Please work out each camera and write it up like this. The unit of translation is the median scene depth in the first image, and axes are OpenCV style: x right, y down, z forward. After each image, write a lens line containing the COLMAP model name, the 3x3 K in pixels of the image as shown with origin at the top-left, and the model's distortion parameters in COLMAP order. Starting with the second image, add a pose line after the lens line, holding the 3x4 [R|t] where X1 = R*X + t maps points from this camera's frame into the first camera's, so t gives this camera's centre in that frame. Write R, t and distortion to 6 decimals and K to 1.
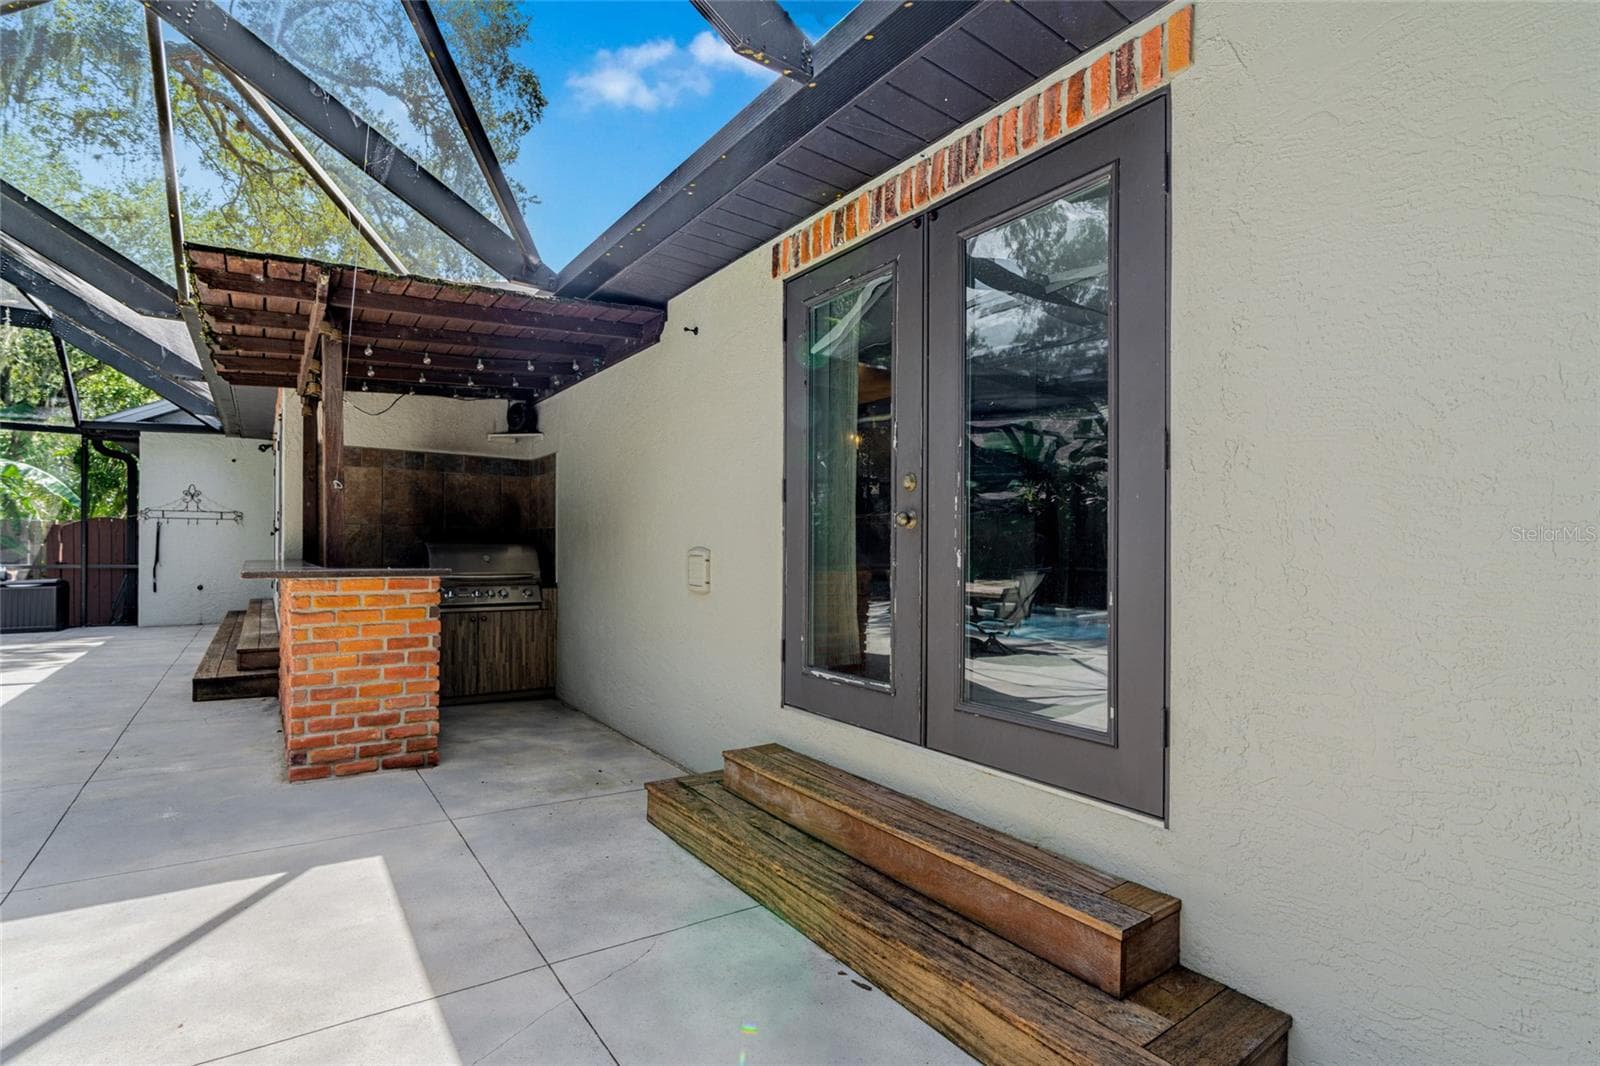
lens RADIAL K [[695.0, 0, 800.0], [0, 695.0, 533.0], [0, 0, 1]] dist [0.000045, -0.000058]
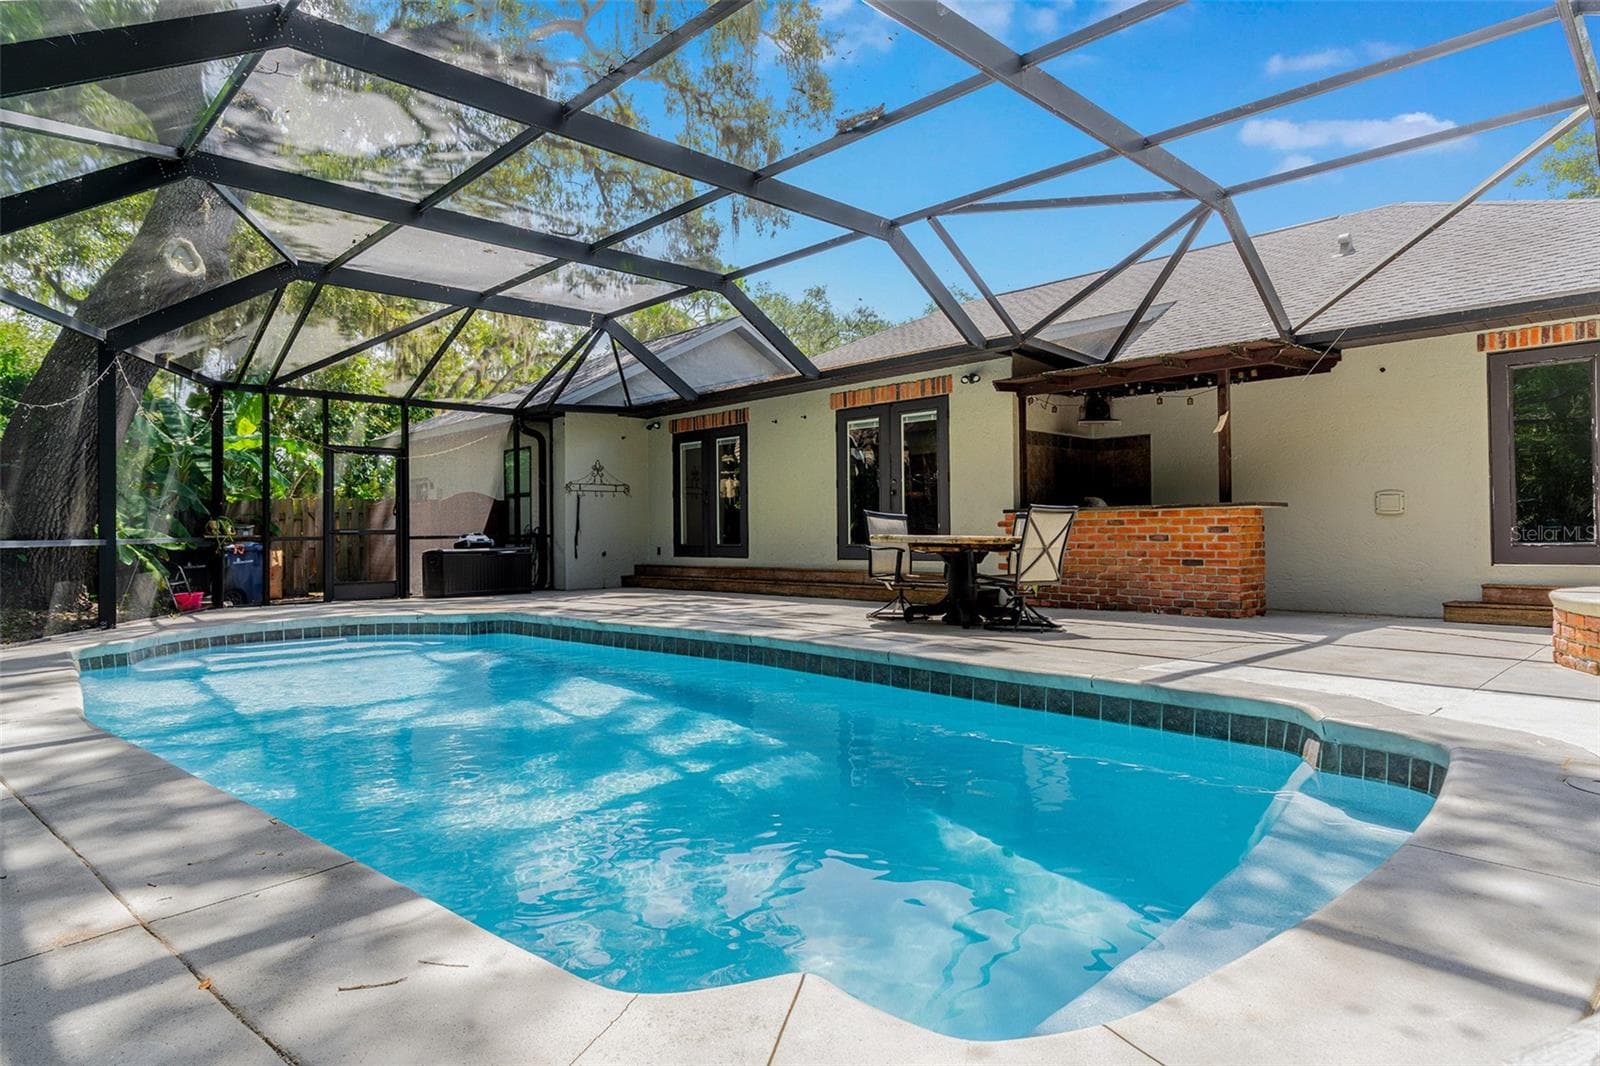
lens RADIAL K [[903.4, 0, 800.0], [0, 903.4, 533.0], [0, 0, 1]] dist [-0.015172, 0.027716]
pose [[0.993117, -0.020835, 0.115261, -1.223660], [0.018525, 0.999606, 0.021078, 0.033803], [-0.115654, -0.018798, 0.993112, -0.730021]]
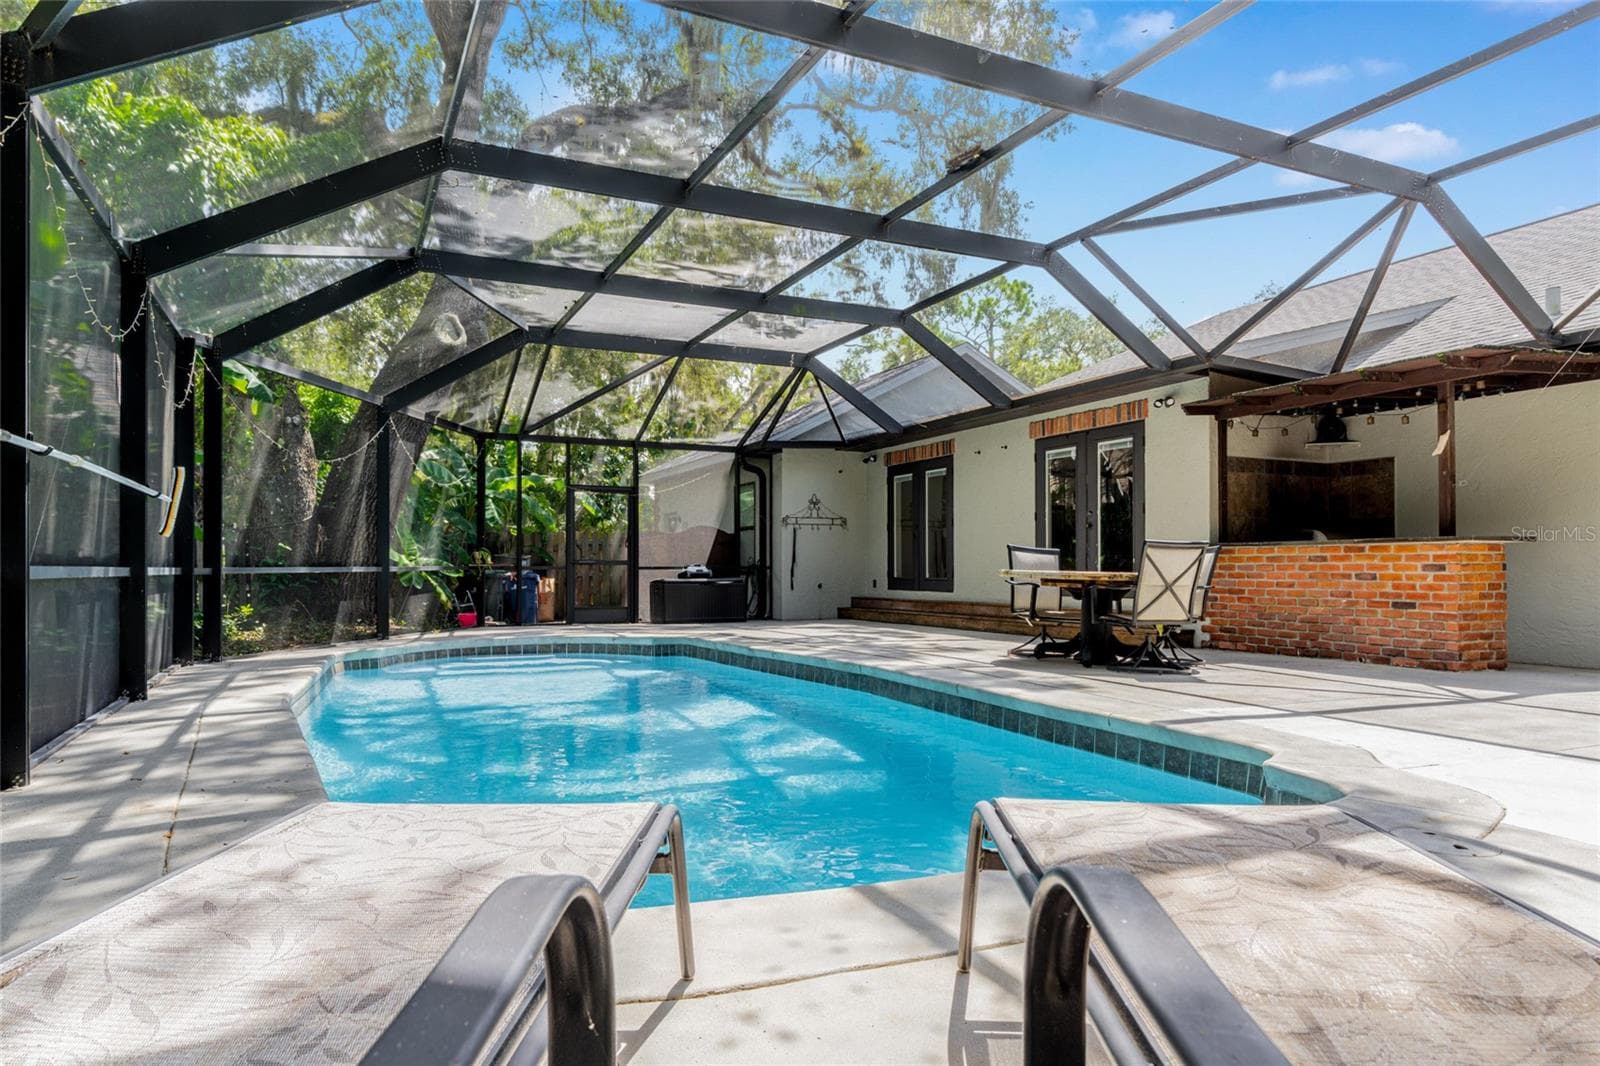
lens RADIAL K [[944.5, 0, 800.7], [0, 944.5, 569.0], [0, 0, 1]] dist [0.003045, -0.000568]
pose [[0.981264, -0.010719, -0.192368, -1.023811], [0.014764, 0.999699, 0.019603, 0.034238], [0.192100, -0.022076, 0.981127, -0.815661]]
